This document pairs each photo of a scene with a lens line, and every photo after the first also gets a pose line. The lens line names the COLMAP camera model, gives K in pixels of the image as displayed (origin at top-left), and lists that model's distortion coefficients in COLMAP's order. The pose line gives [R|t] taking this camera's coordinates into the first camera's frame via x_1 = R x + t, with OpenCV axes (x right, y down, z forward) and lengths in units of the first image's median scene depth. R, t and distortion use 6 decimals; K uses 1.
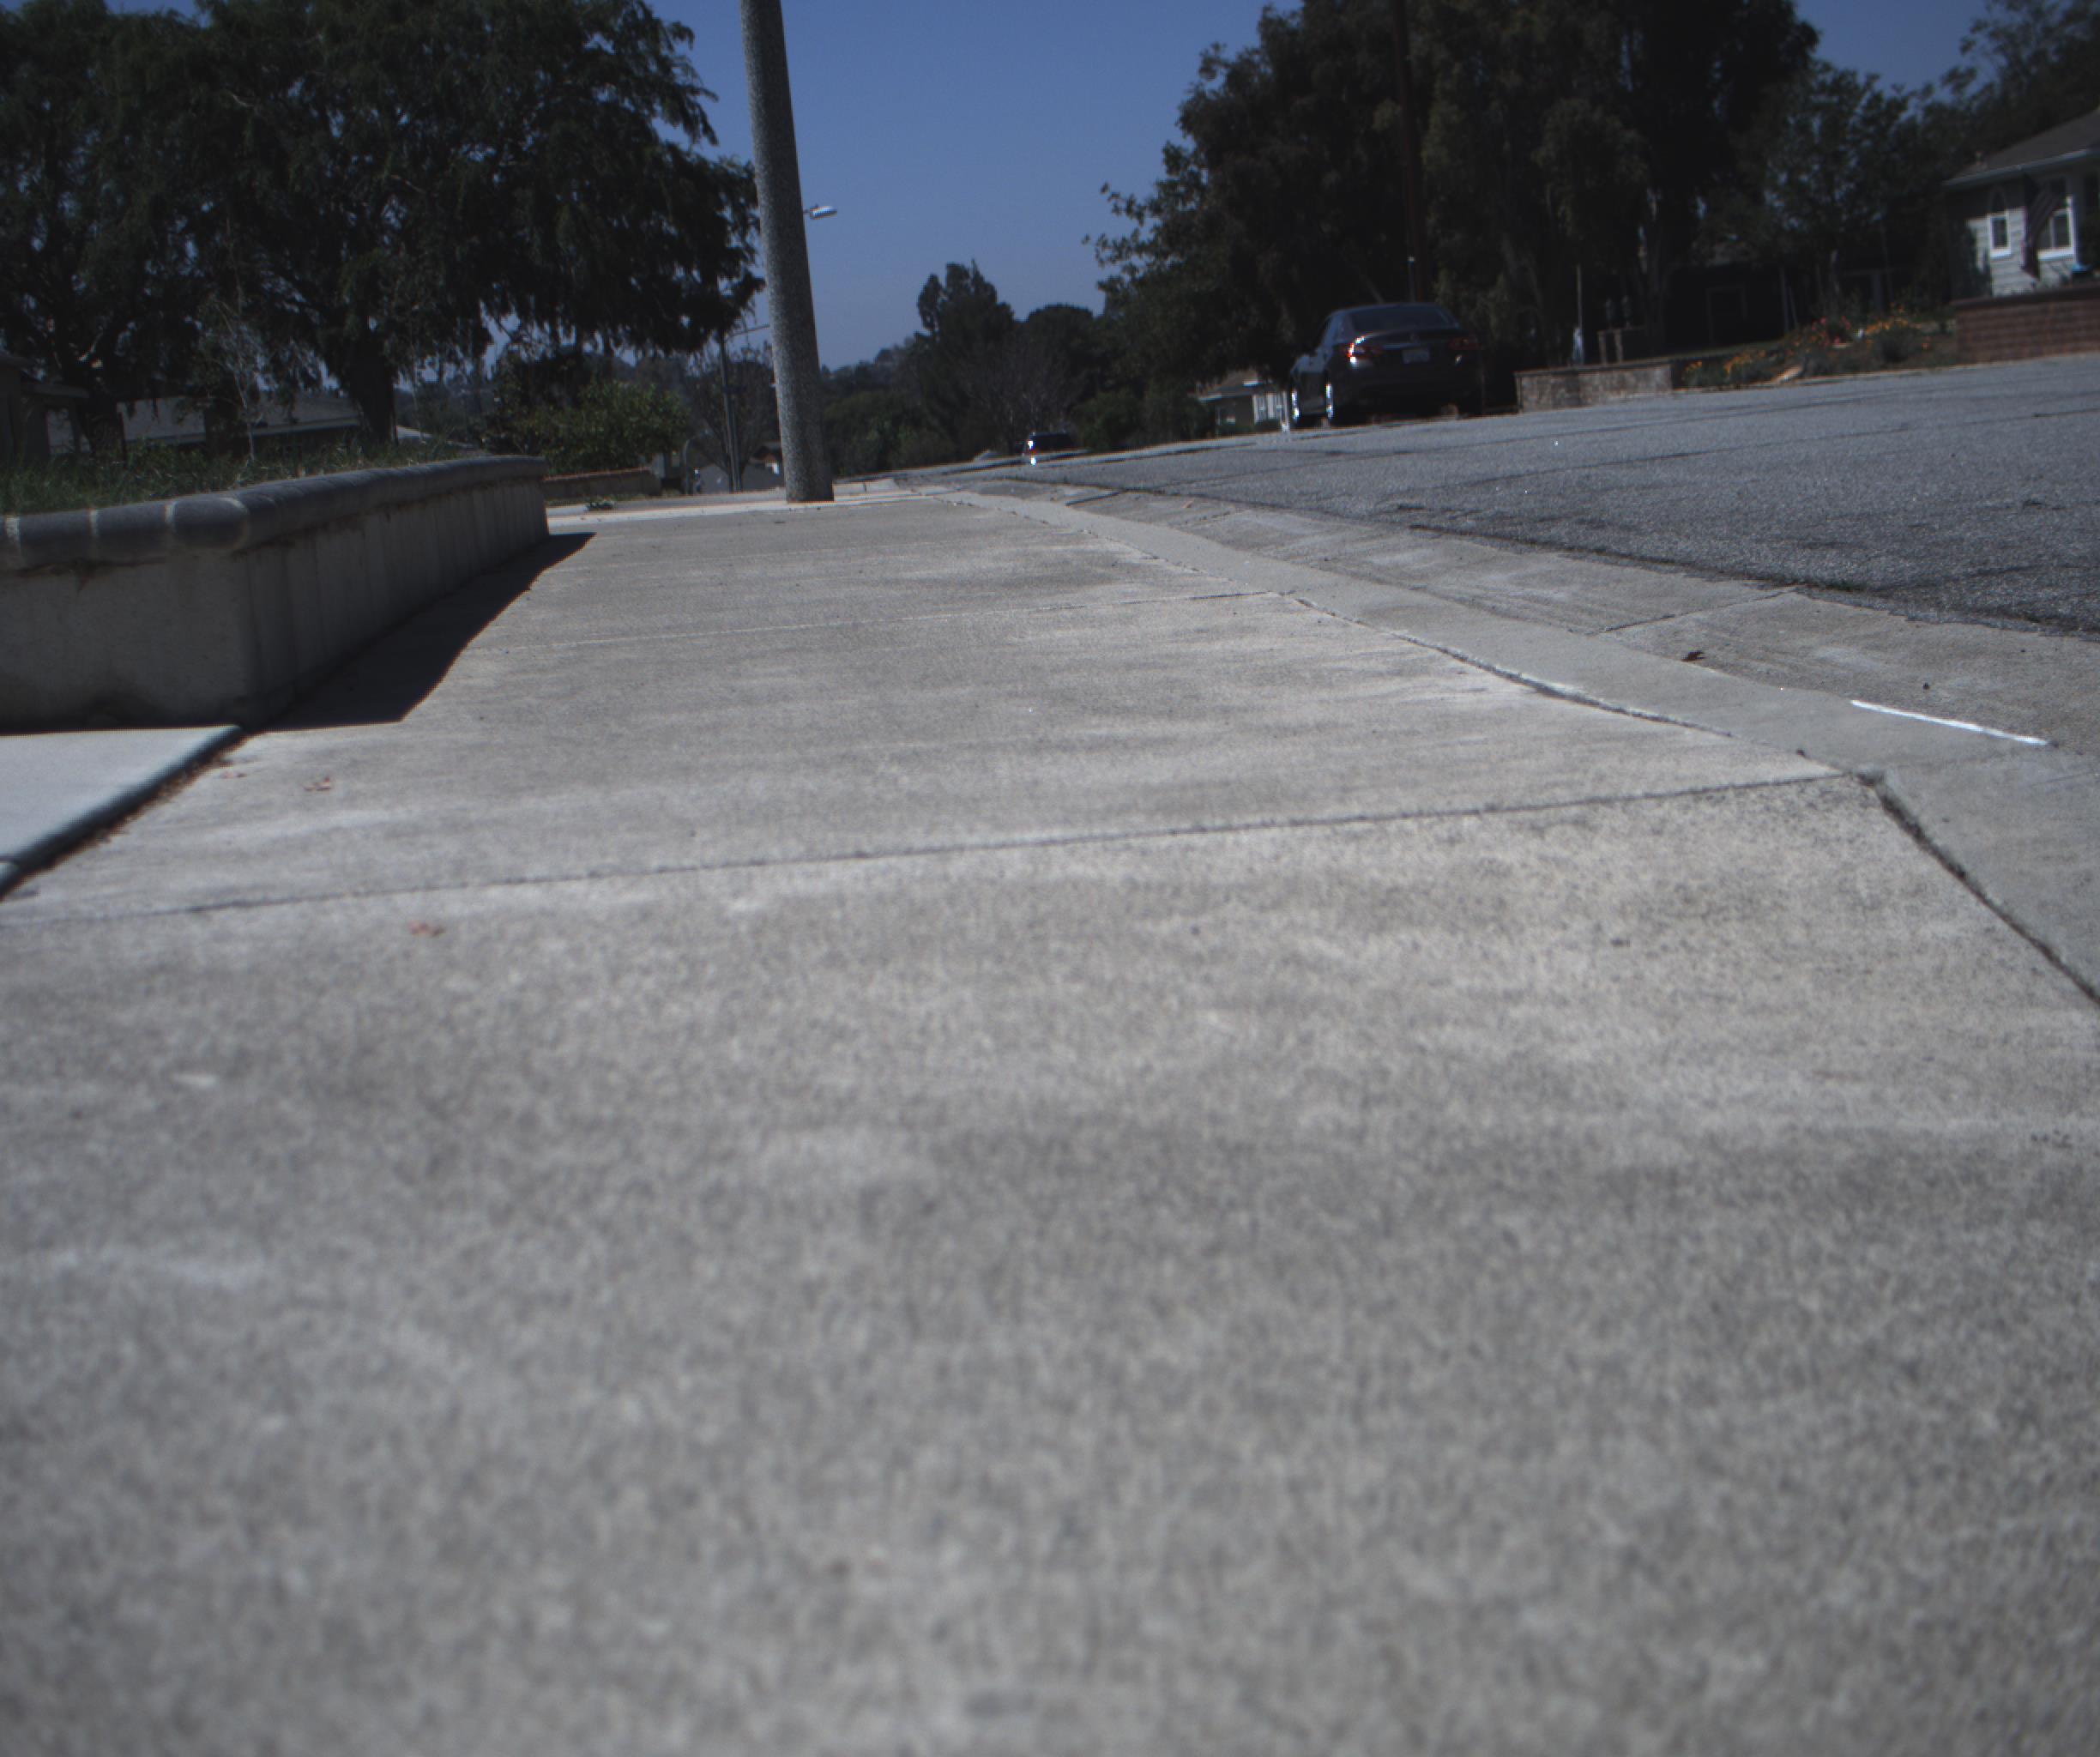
lens RADIAL K [[3939.4, 0, 1038.4], [0, 3939.4, 834.7], [0, 0, 1]] dist [-0.165951, 0.871195]
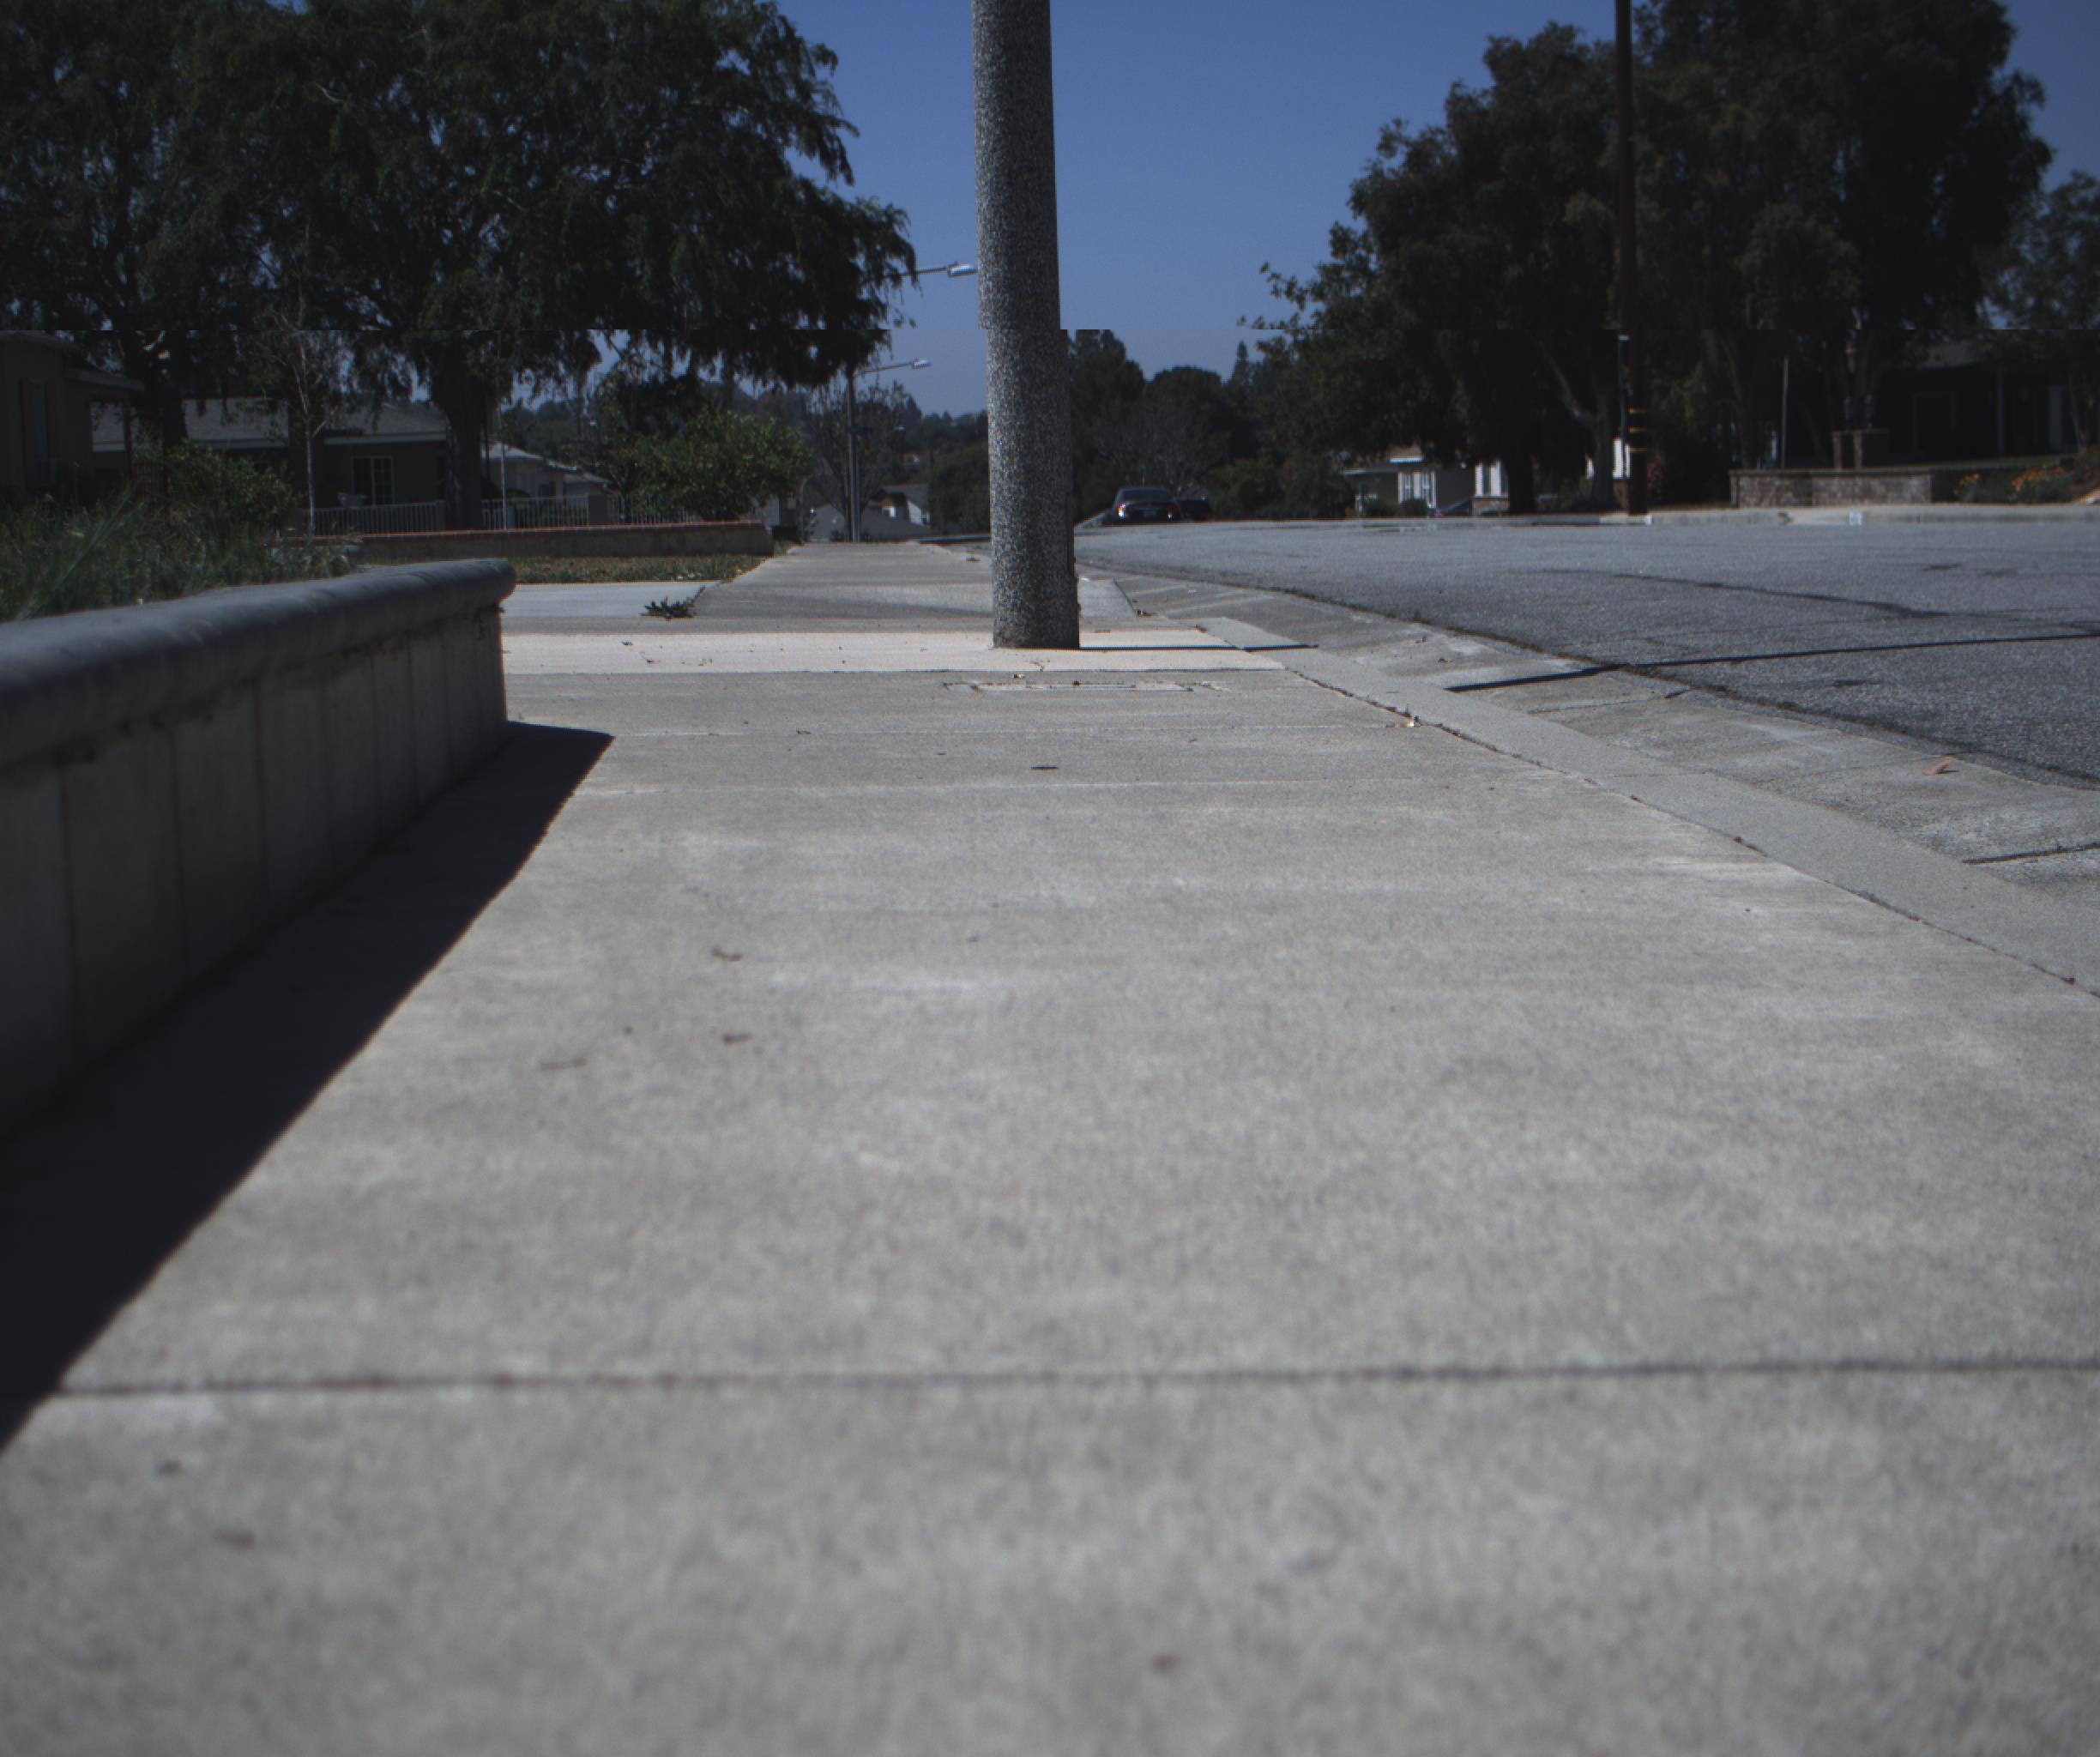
lens RADIAL K [[3957.8, 0, 1050.0], [0, 3957.8, 878.5], [0, 0, 1]] dist [-0.170344, 0.877475]
pose [[0.997305, 0.071107, -0.018094, -0.009064], [-0.071301, 0.997401, -0.010350, -0.009571], [0.017311, 0.011612, 0.999783, 0.090788]]
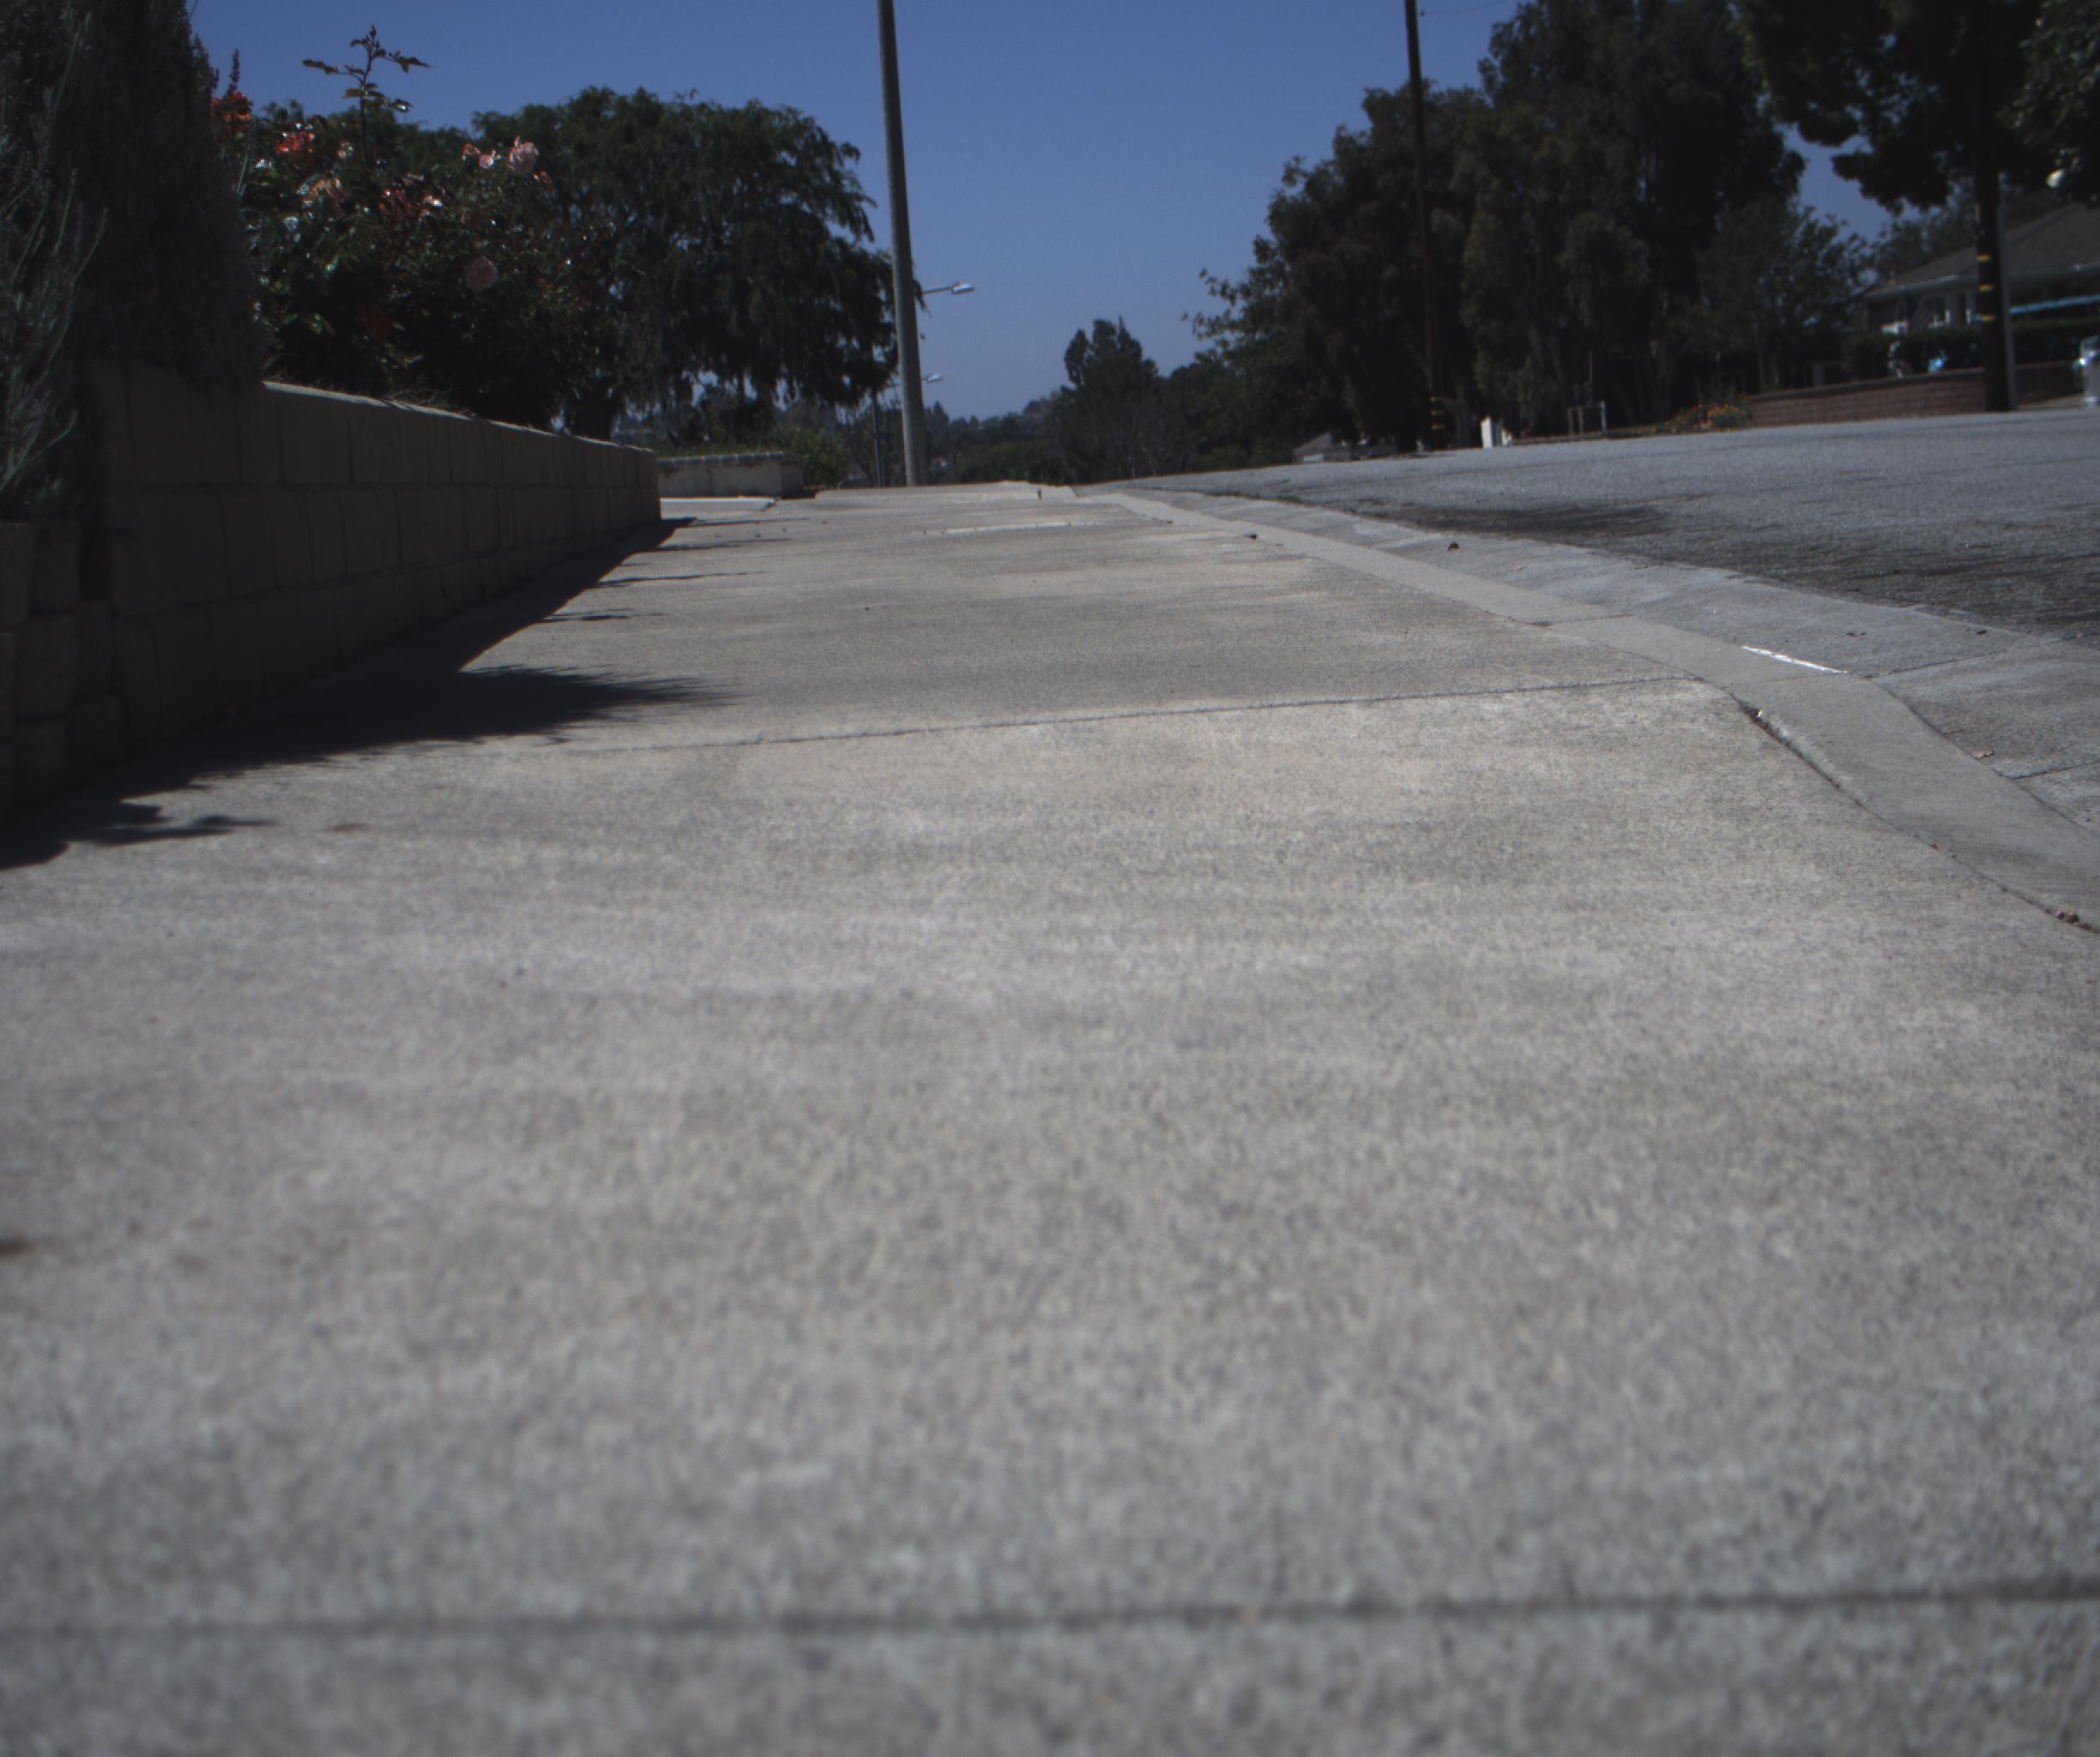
lens RADIAL K [[3942.7, 0, 1039.2], [0, 3942.7, 834.3], [0, 0, 1]] dist [-0.182695, 1.010881]
pose [[0.998951, 0.030033, -0.034560, 0.018389], [-0.030505, 0.999447, -0.013215, 0.027435], [0.034144, 0.014255, 0.999315, -0.238762]]
